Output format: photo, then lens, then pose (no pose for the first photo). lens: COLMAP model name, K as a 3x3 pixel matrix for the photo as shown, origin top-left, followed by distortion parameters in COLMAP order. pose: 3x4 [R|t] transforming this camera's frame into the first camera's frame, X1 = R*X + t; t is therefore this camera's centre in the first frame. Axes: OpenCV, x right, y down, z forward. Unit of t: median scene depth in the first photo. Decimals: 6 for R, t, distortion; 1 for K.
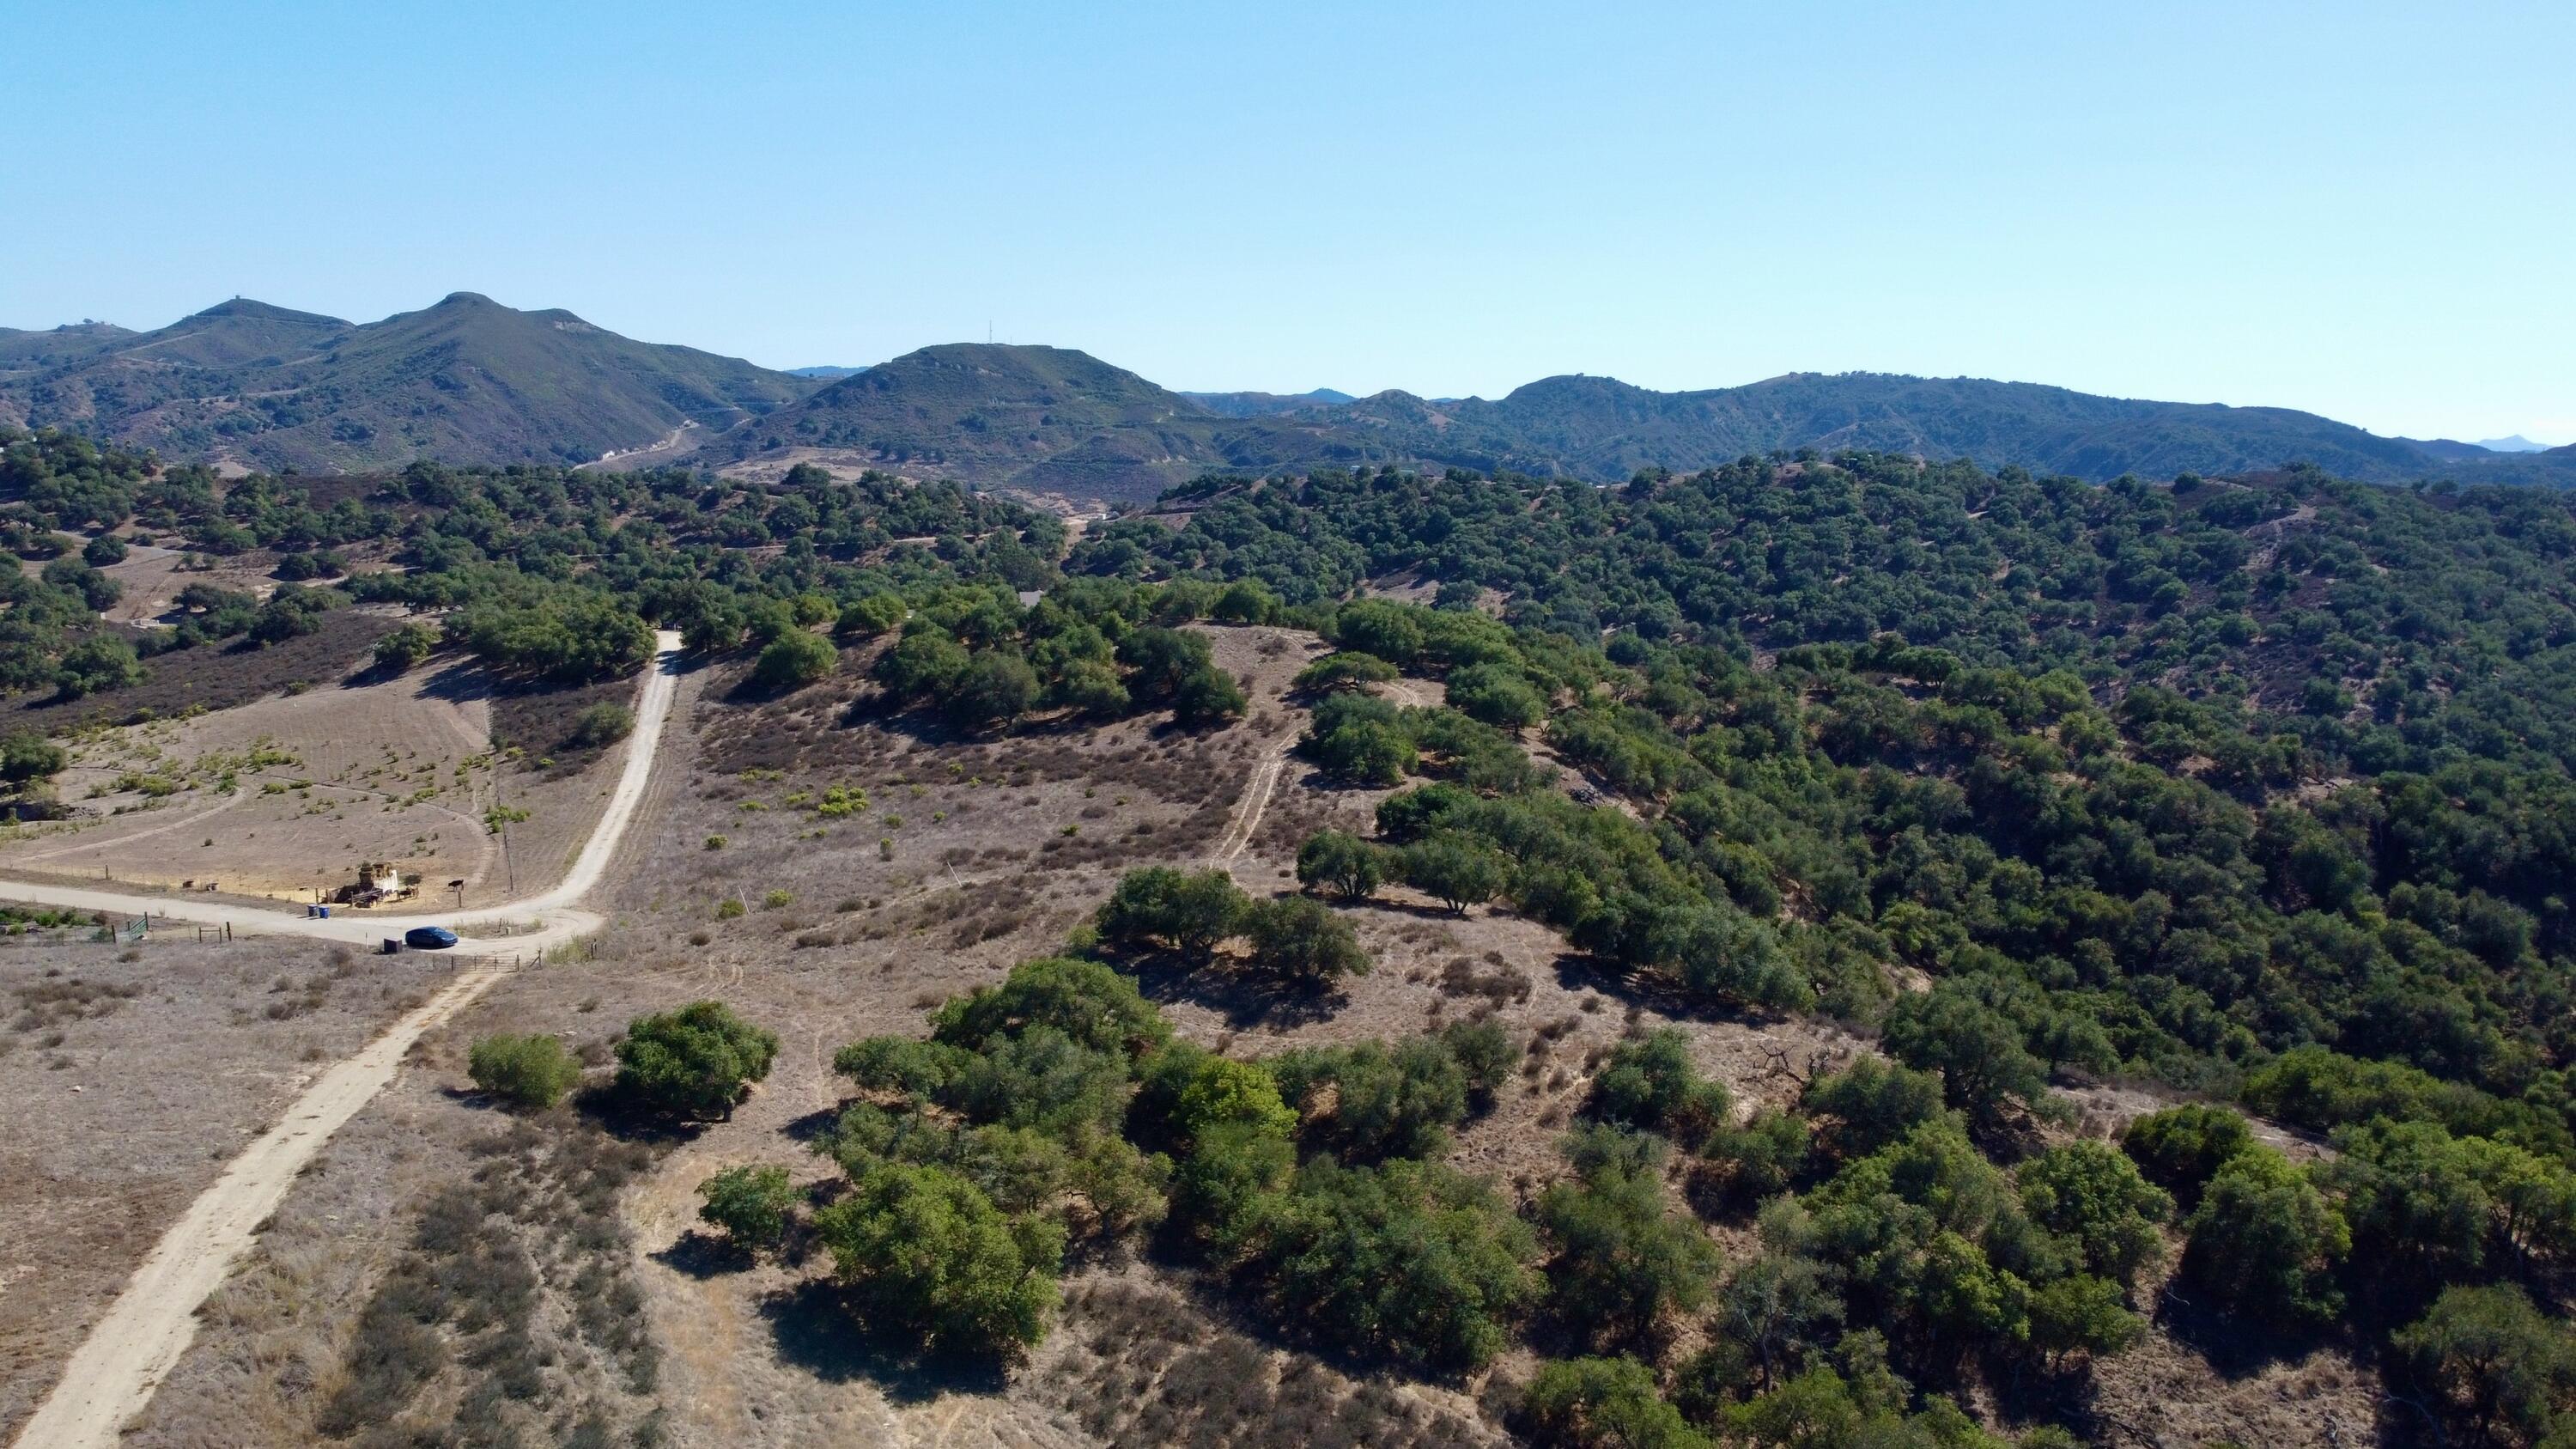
lens RADIAL K [[1946.0, 0, 1281.1], [0, 1946.0, 734.0], [0, 0, 1]] dist [0.009716, -0.020597]
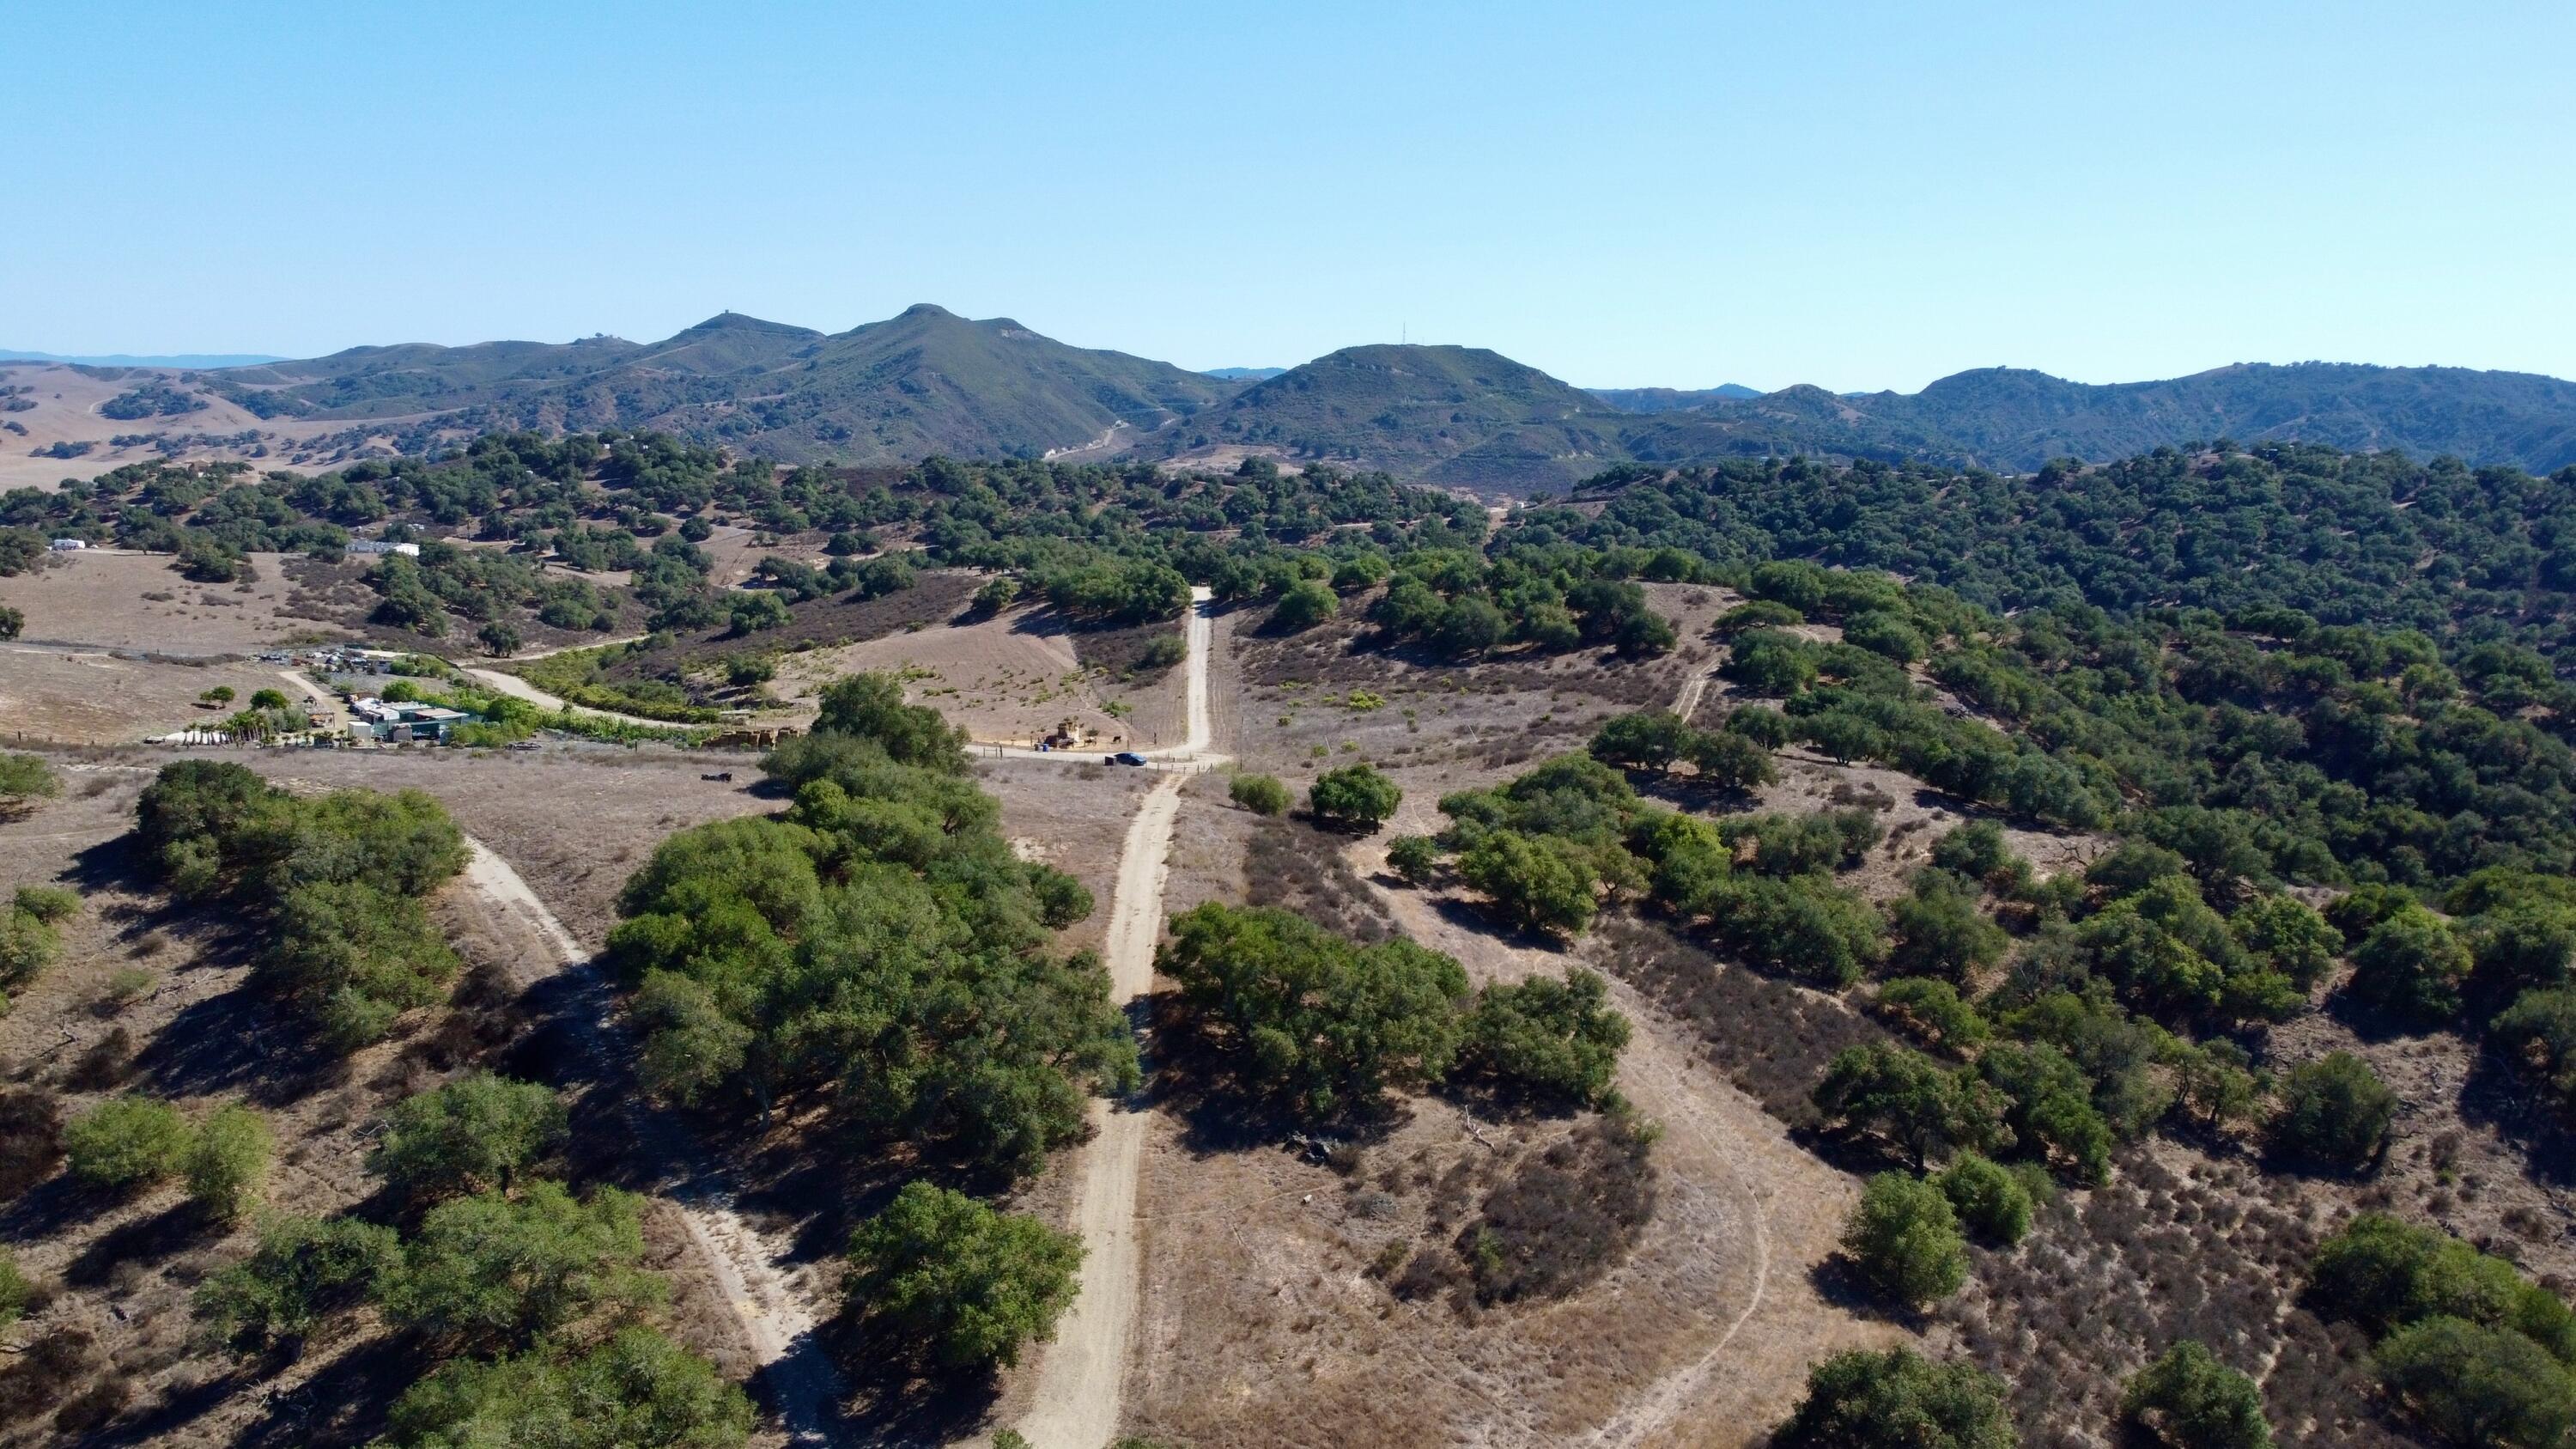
lens RADIAL K [[1946.0, 0, 1285.1], [0, 1946.0, 734.5], [0, 0, 1]] dist [0.009716, -0.020597]
pose [[0.980215, 0.025566, -0.196278, -0.005871], [-0.025342, 0.999672, 0.003656, 0.016425], [0.196307, 0.001390, 0.980541, -0.093242]]
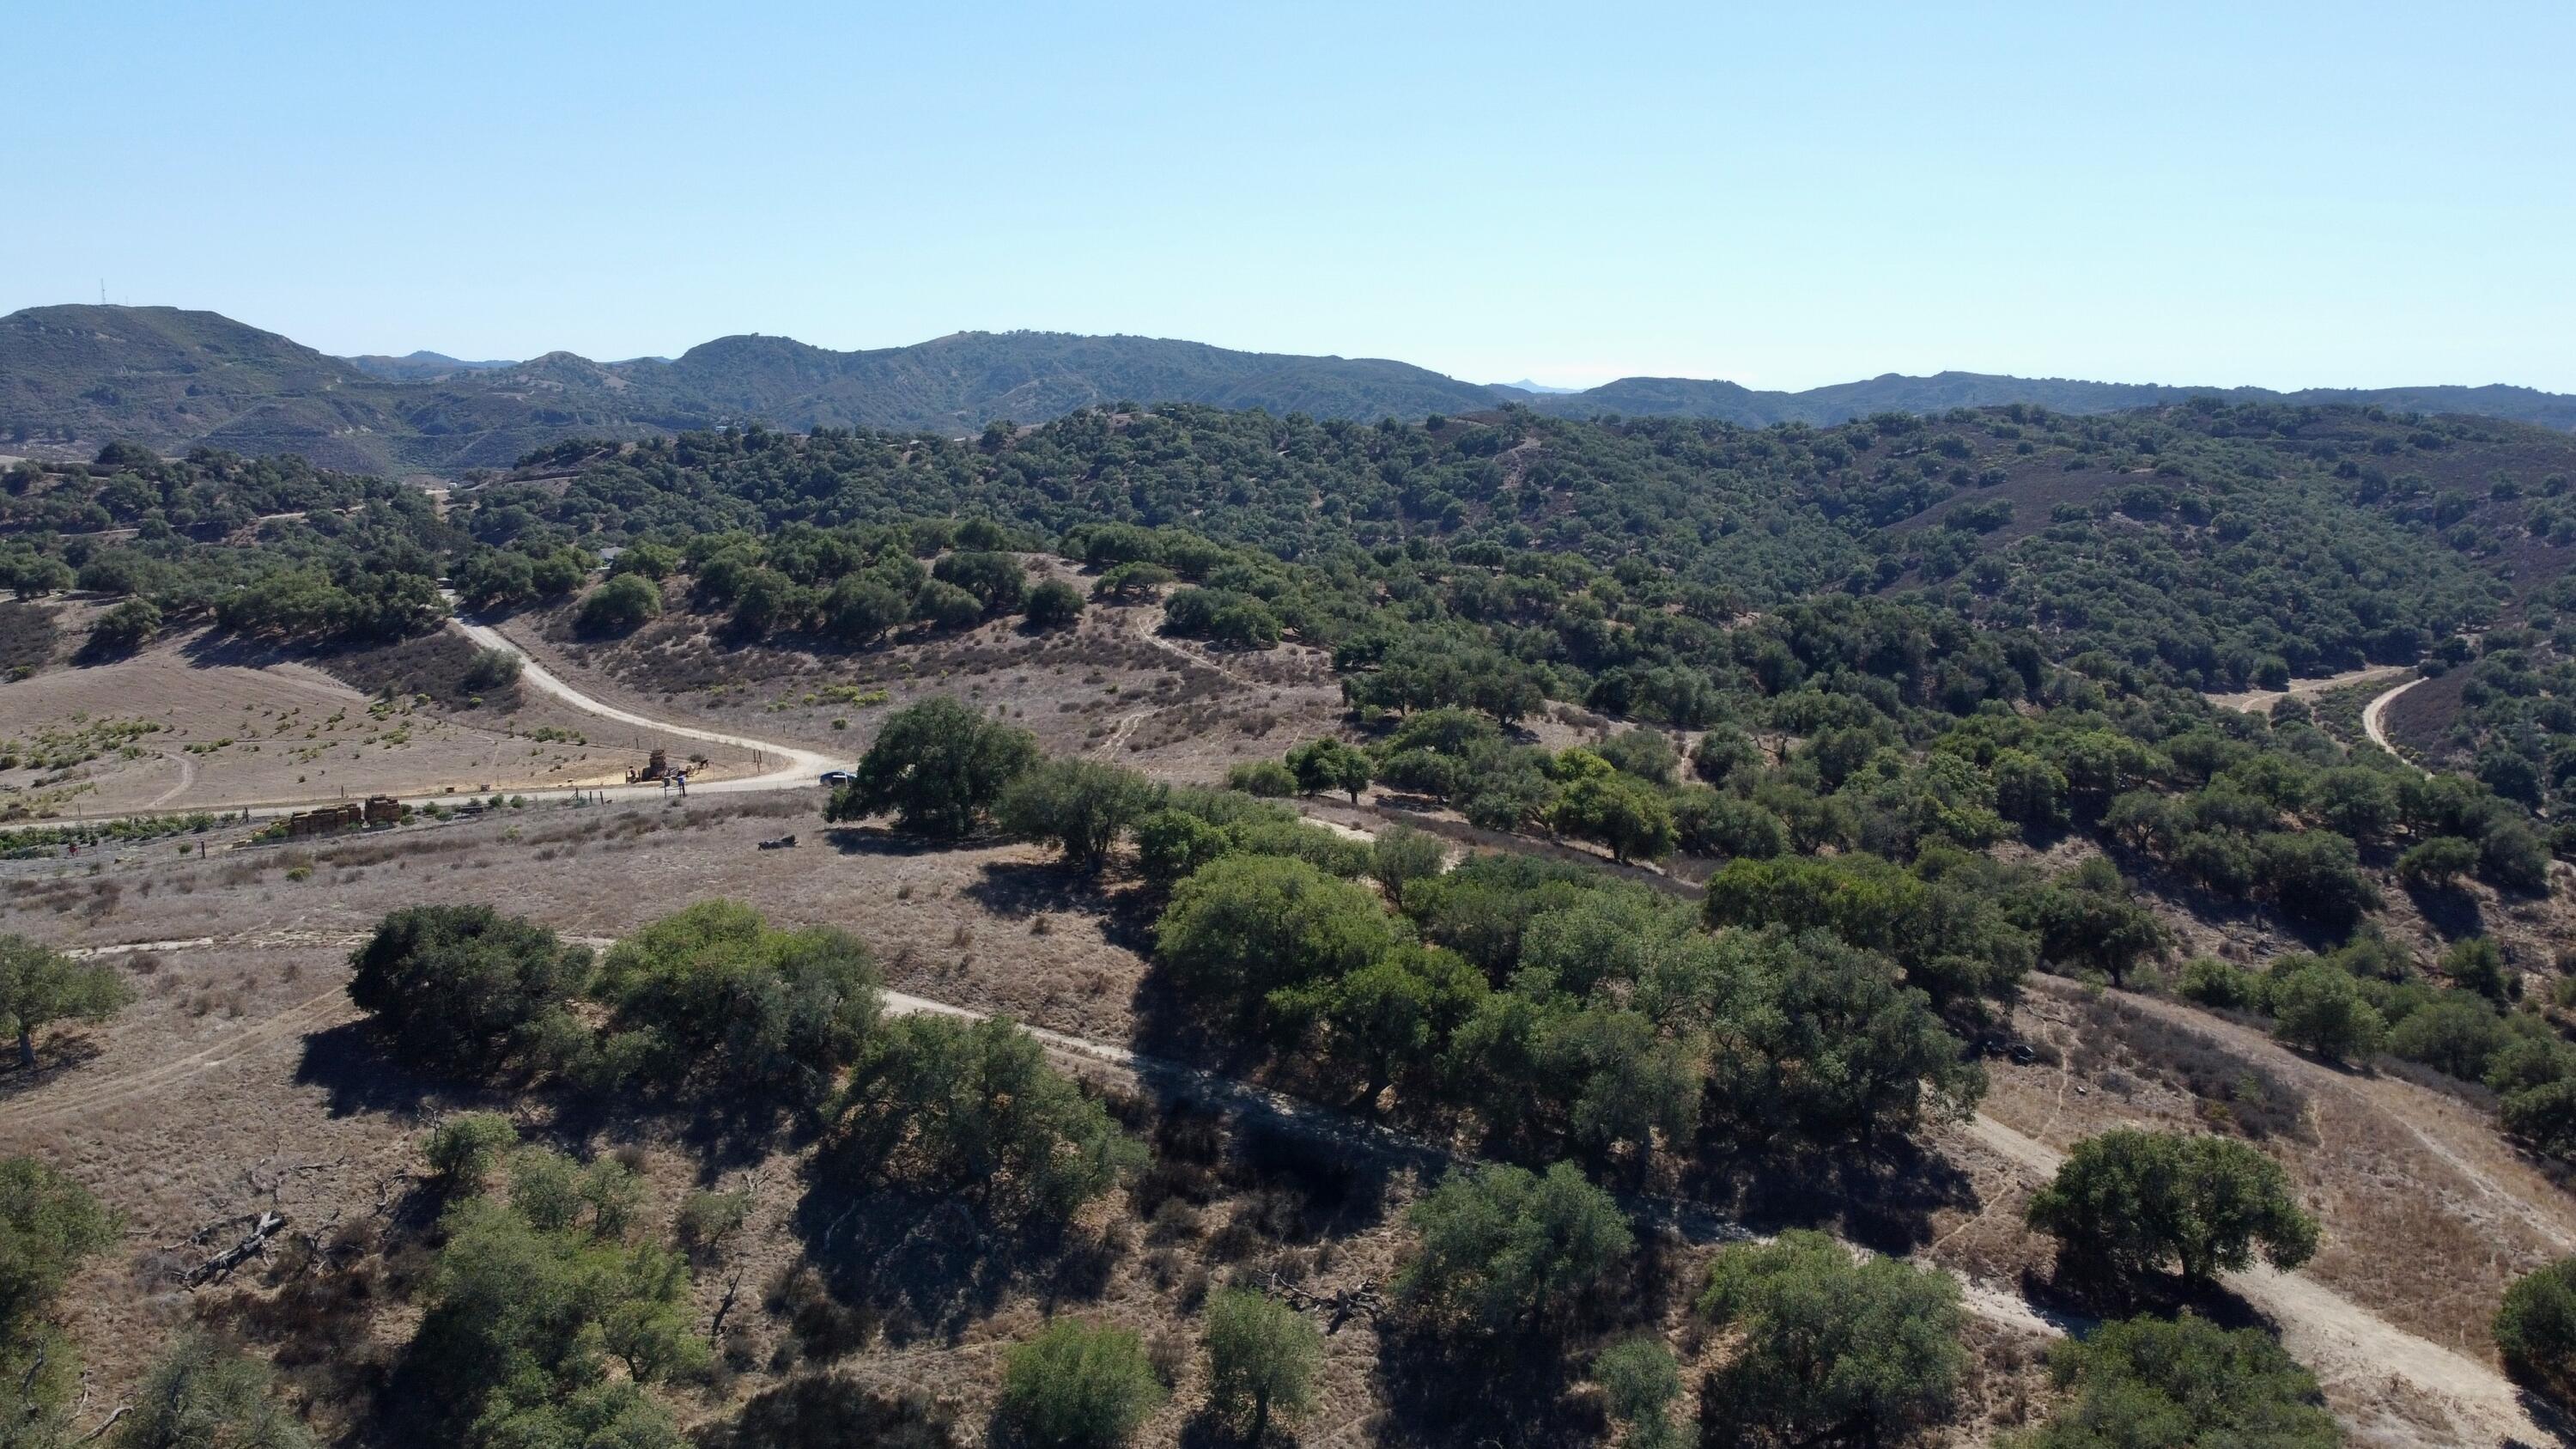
lens RADIAL K [[1946.0, 0, 1282.6], [0, 1946.0, 726.0], [0, 0, 1]] dist [0.009716, -0.020597]
pose [[0.904173, -0.091429, 0.417266, -0.152302], [0.084450, 0.995806, 0.035200, 0.010292], [-0.418735, 0.003411, 0.908102, -0.070401]]
